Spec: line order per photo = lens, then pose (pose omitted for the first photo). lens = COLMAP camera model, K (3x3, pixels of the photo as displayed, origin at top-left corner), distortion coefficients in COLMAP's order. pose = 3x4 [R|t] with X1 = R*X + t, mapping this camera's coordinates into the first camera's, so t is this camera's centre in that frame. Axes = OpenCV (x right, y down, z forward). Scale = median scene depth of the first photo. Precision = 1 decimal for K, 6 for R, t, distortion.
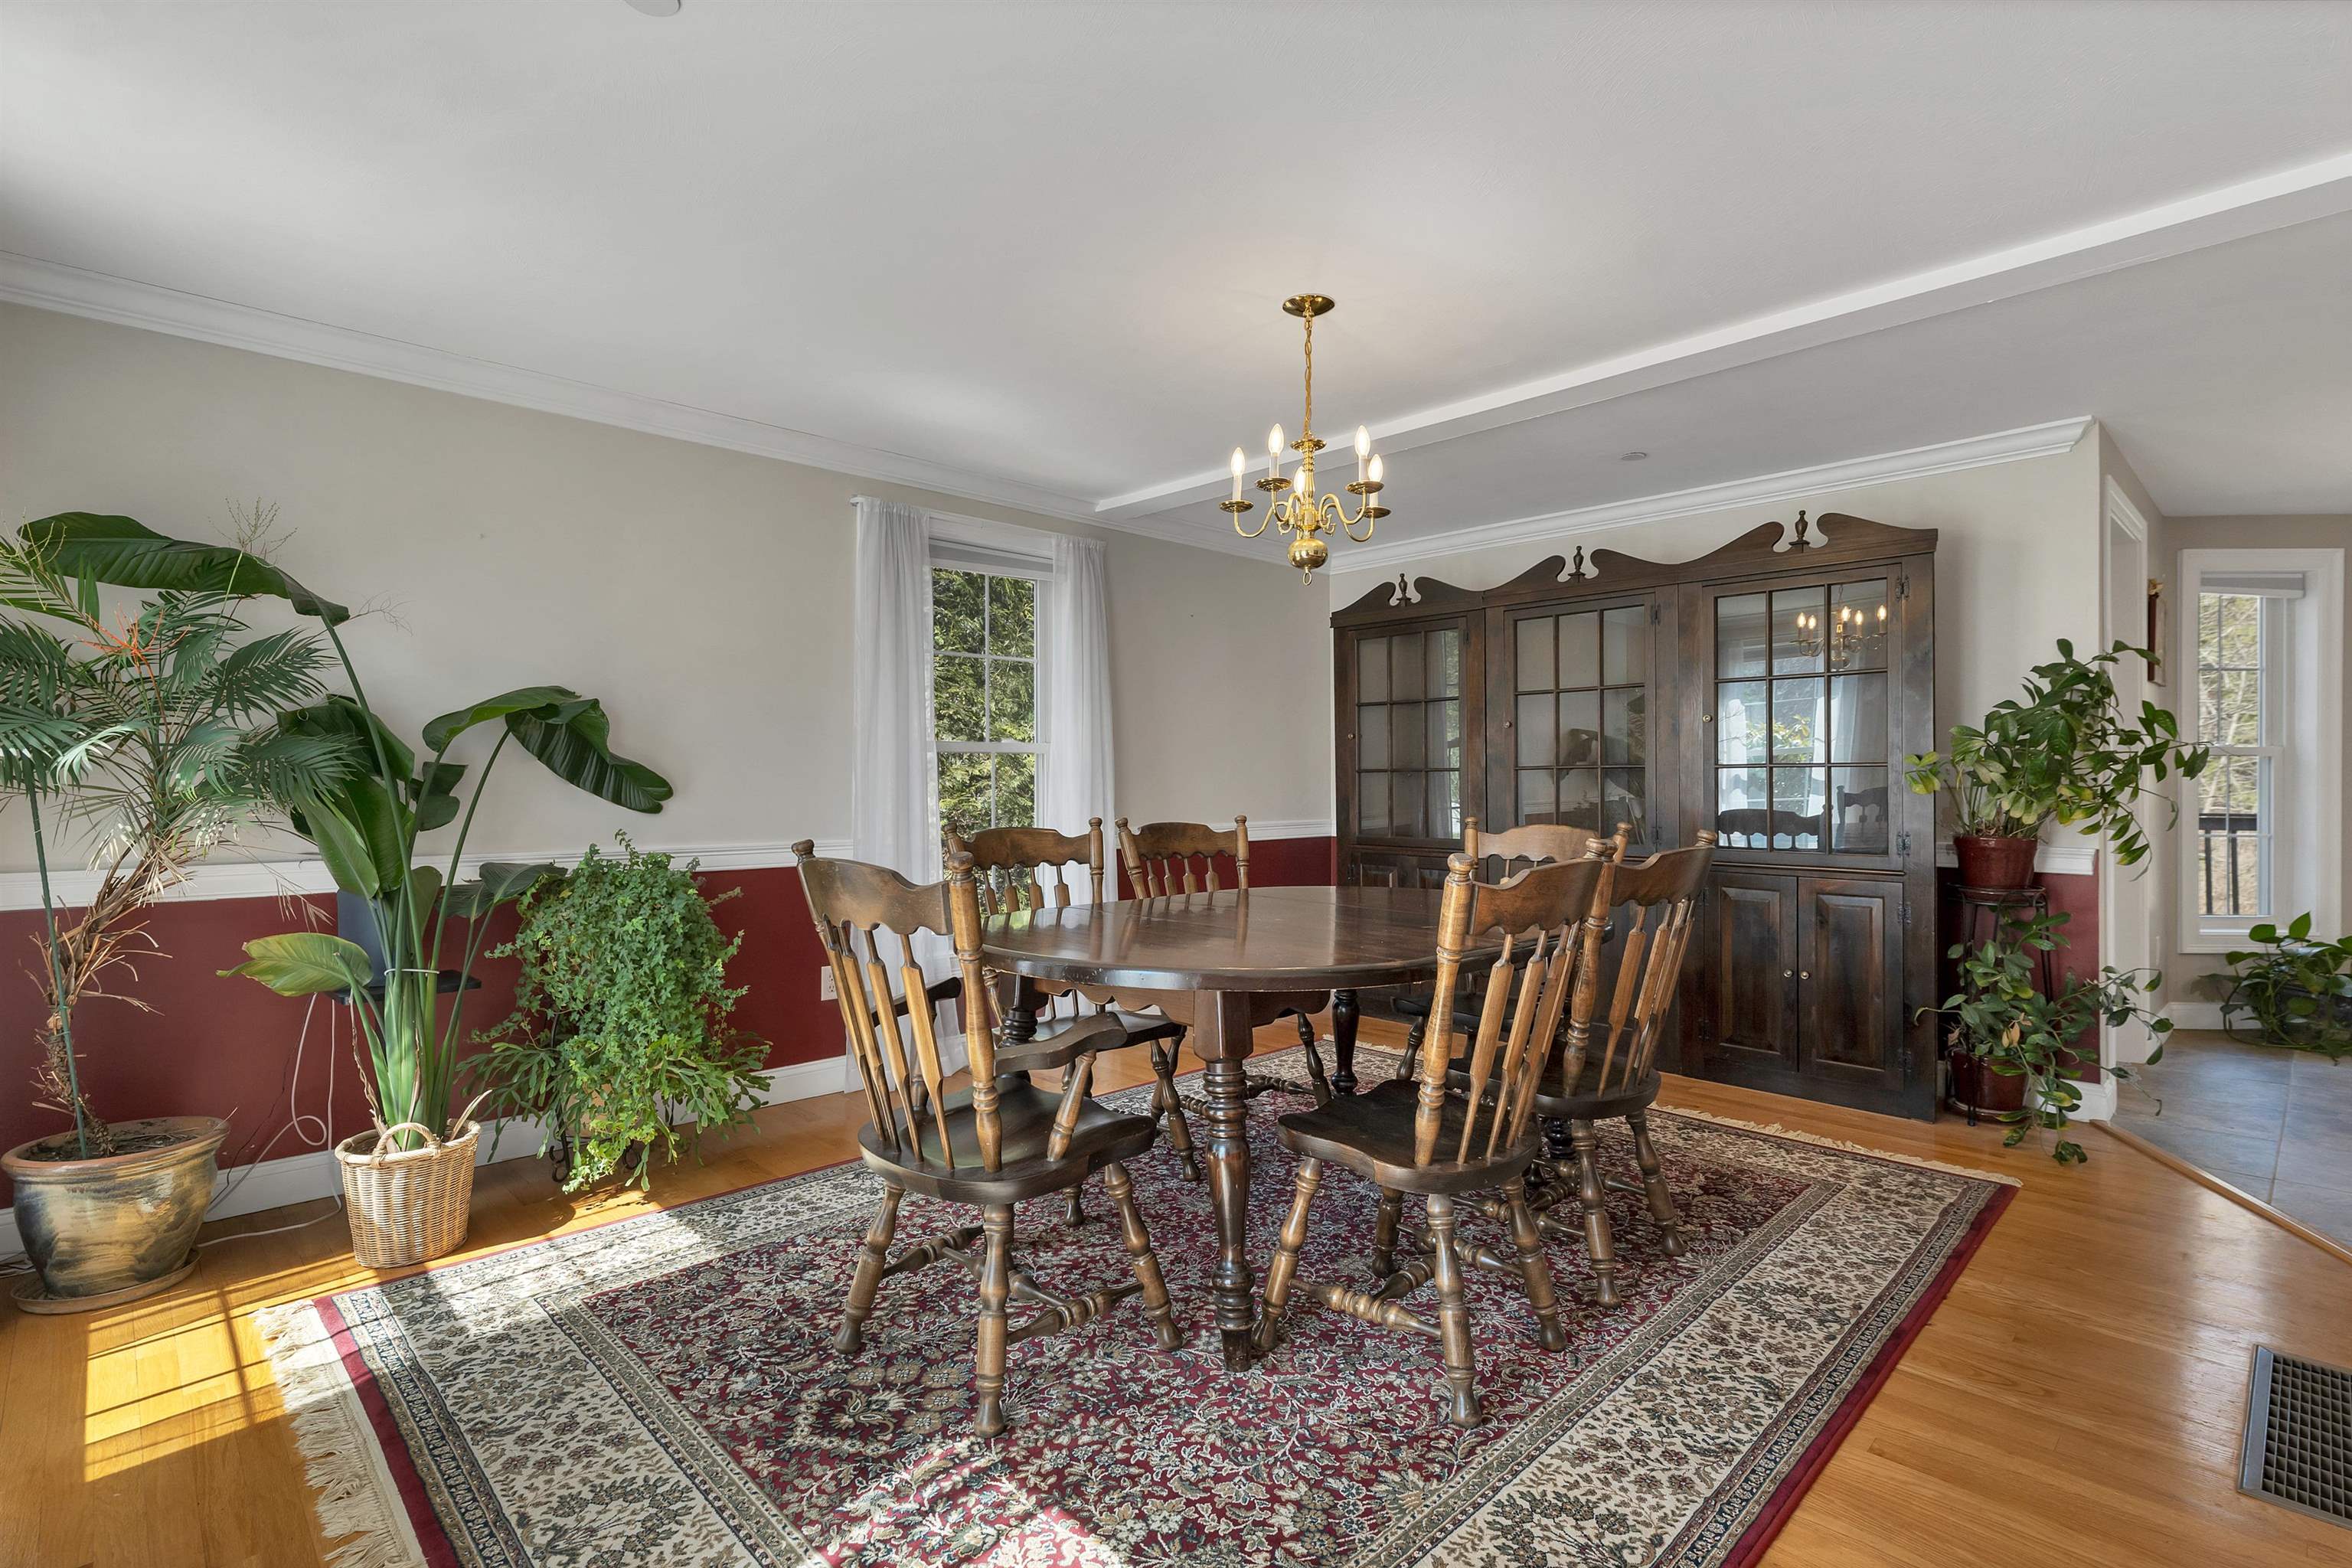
lens RADIAL K [[1120.7, 0, 1183.2], [0, 1120.7, 786.5], [0, 0, 1]] dist [0.000907, 0.000254]
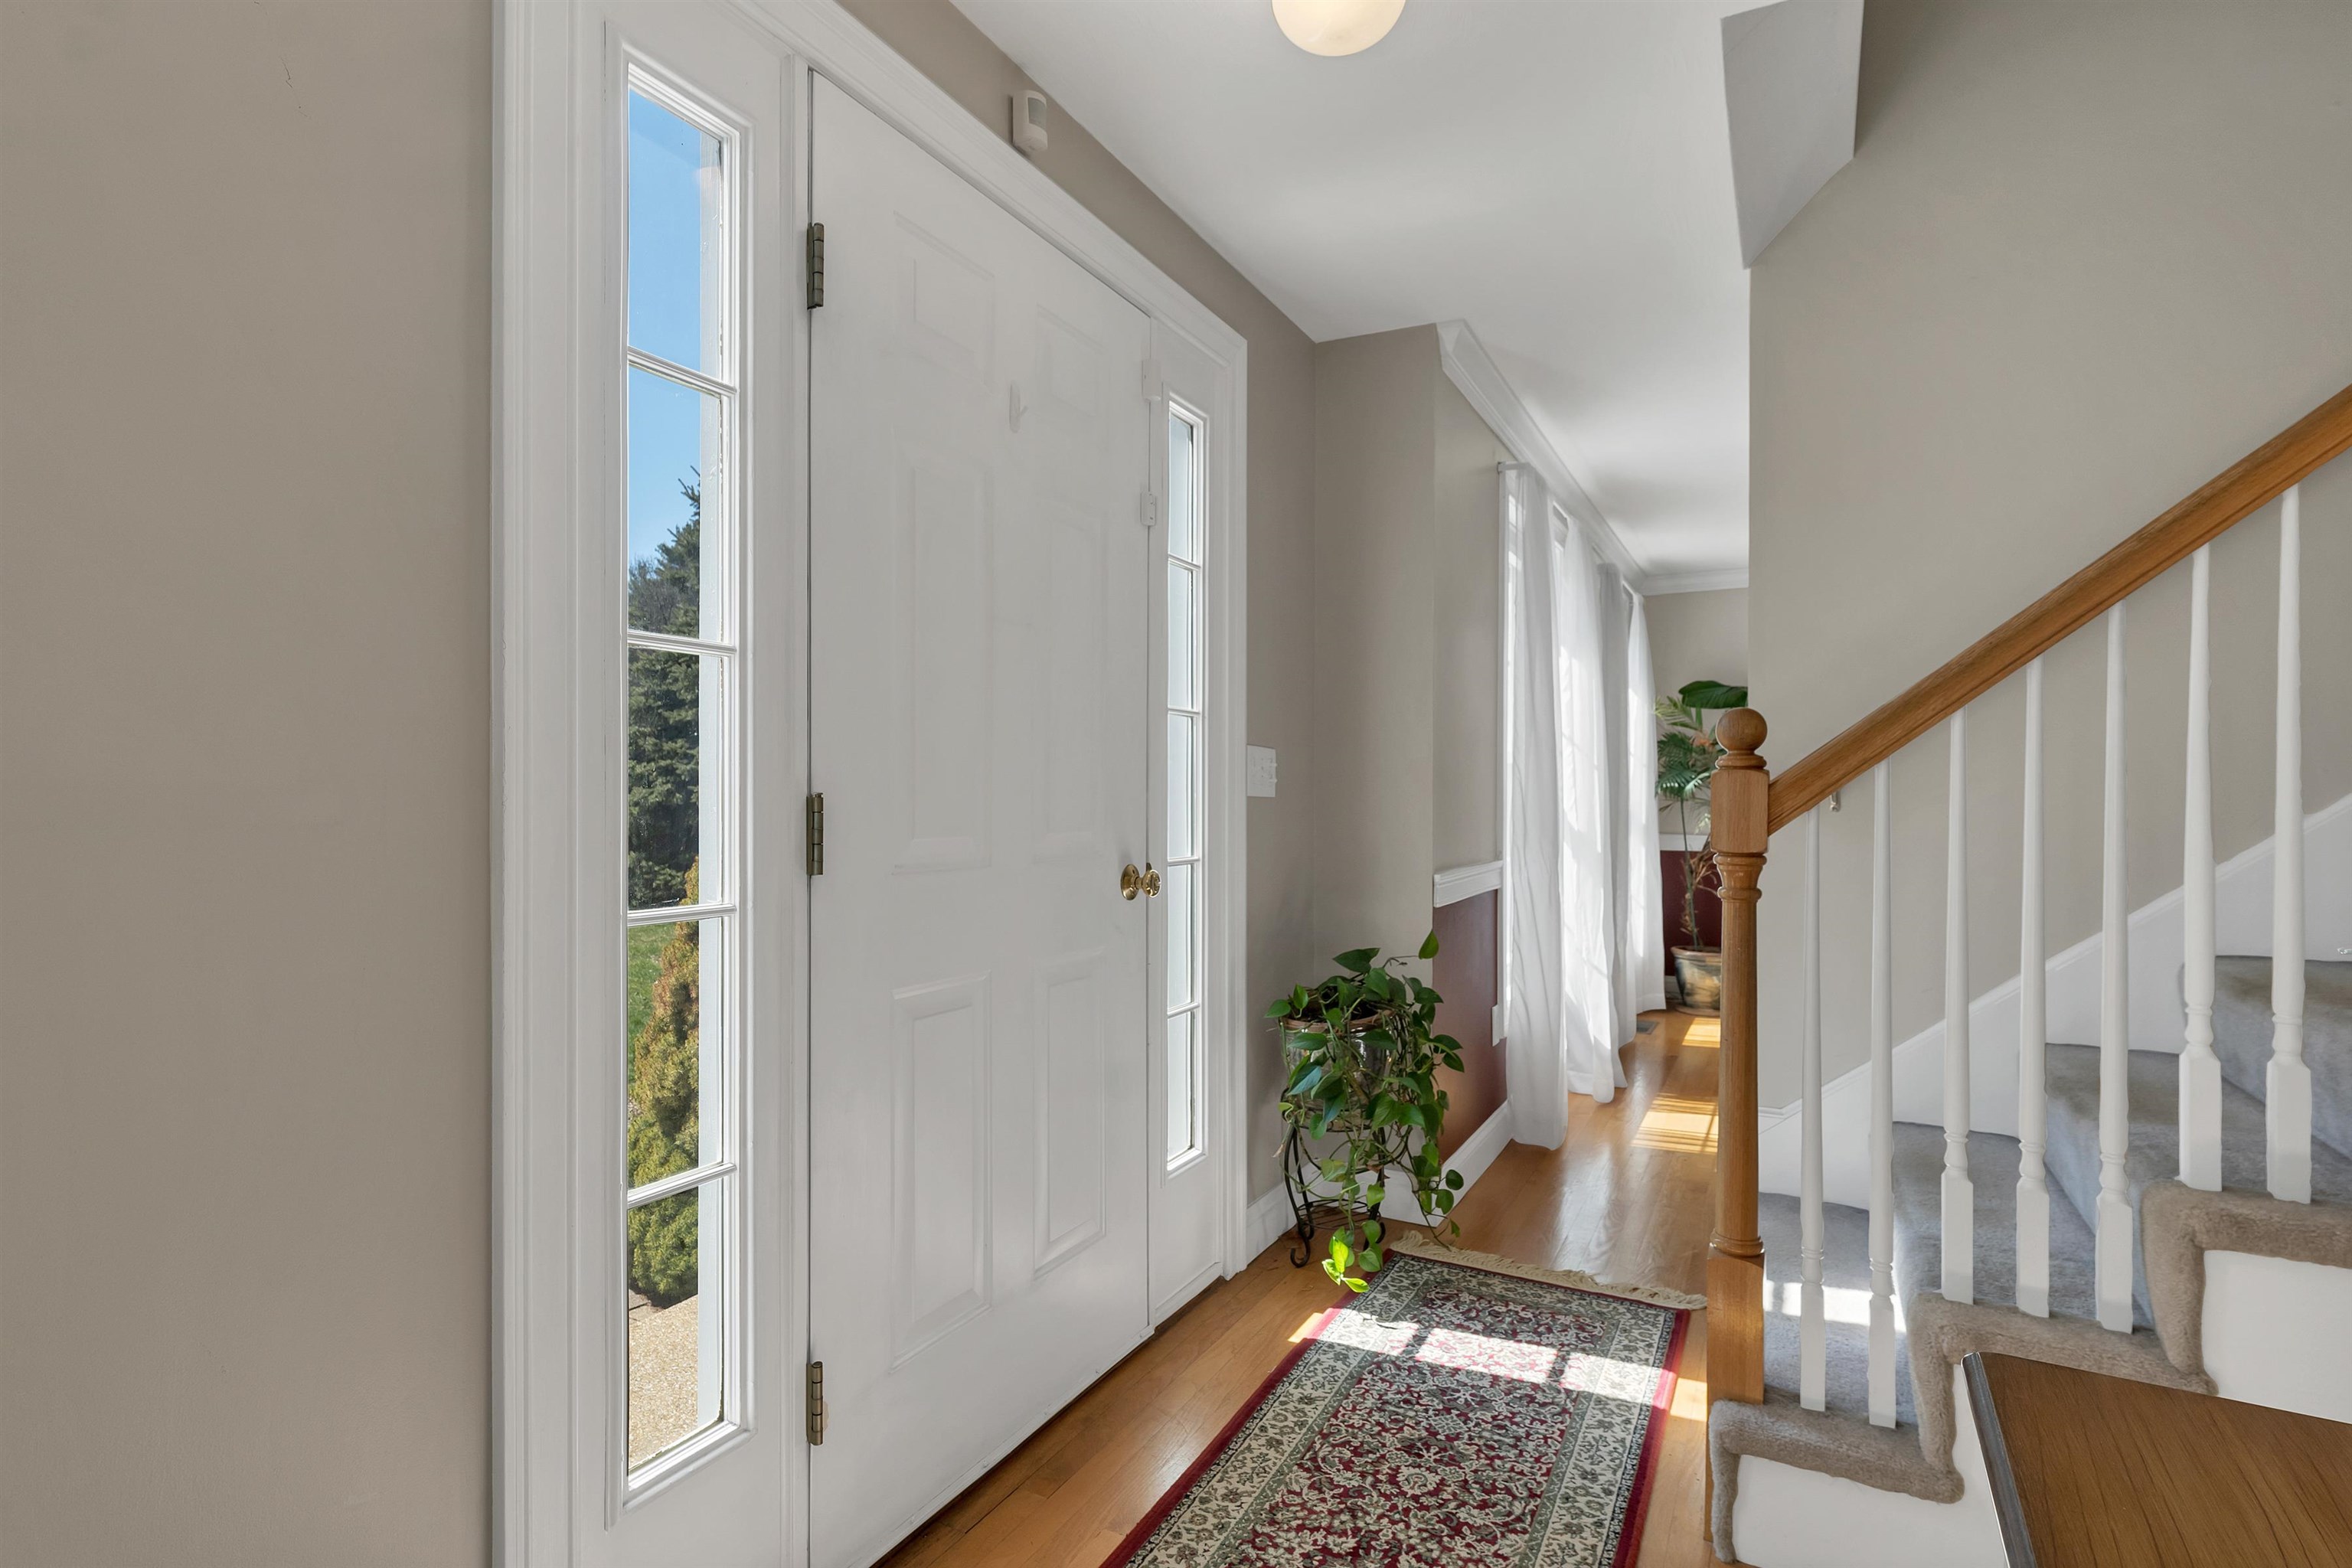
lens RADIAL K [[1120.7, 0, 1186.6], [0, 1120.7, 795.1], [0, 0, 1]] dist [0.000907, 0.000254]
pose [[0.294114, -0.008452, -0.955733, 0.974138], [0.001707, 0.999964, -0.008318, 0.010583], [0.955769, 0.000815, 0.294118, -0.731687]]
